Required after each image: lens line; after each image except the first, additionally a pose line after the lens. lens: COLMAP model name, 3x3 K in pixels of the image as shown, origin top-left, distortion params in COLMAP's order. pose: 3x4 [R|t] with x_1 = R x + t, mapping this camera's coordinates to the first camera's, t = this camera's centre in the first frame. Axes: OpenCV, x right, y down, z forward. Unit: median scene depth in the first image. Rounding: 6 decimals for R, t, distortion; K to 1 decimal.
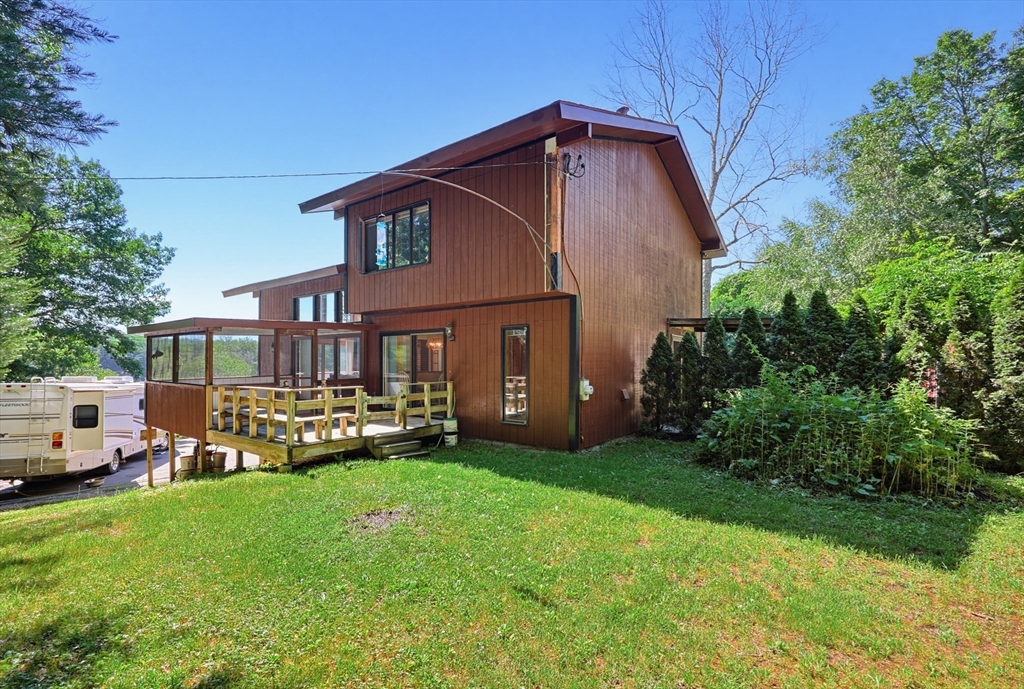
lens RADIAL K [[446.5, 0, 513.7], [0, 446.5, 360.3], [0, 0, 1]] dist [-0.000506, -0.000072]
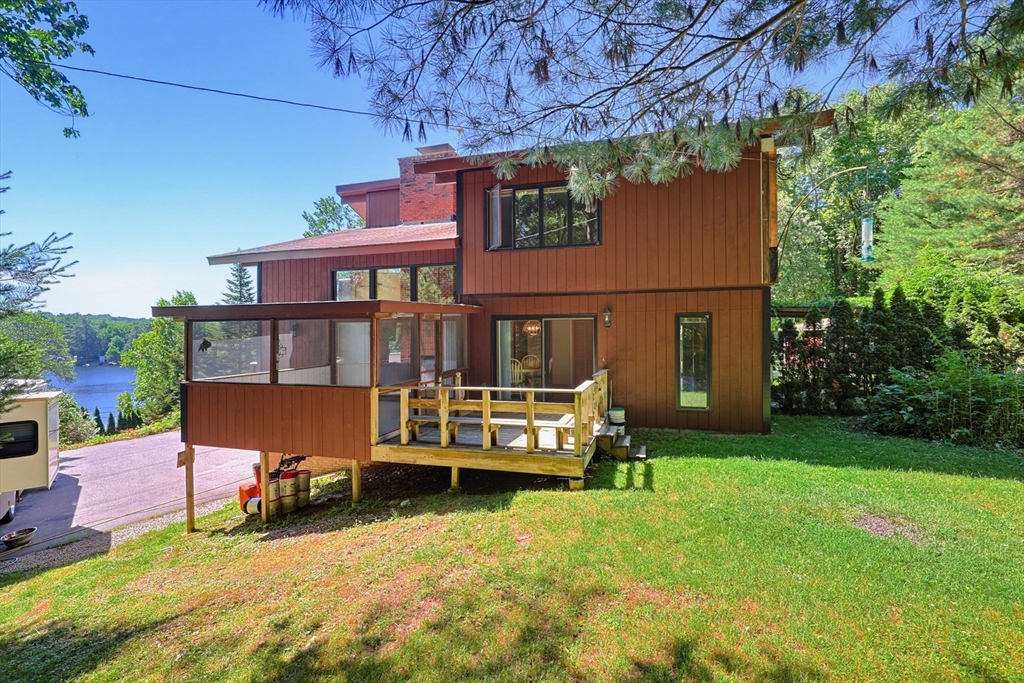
lens RADIAL K [[432.0, 0, 510.5], [0, 432.0, 333.4], [0, 0, 1]] dist [-0.000349, 0.000244]
pose [[0.938634, -0.006682, 0.344850, -0.719718], [0.008315, 0.999960, -0.003257, -0.032150], [-0.344814, 0.005925, 0.938652, 0.218955]]
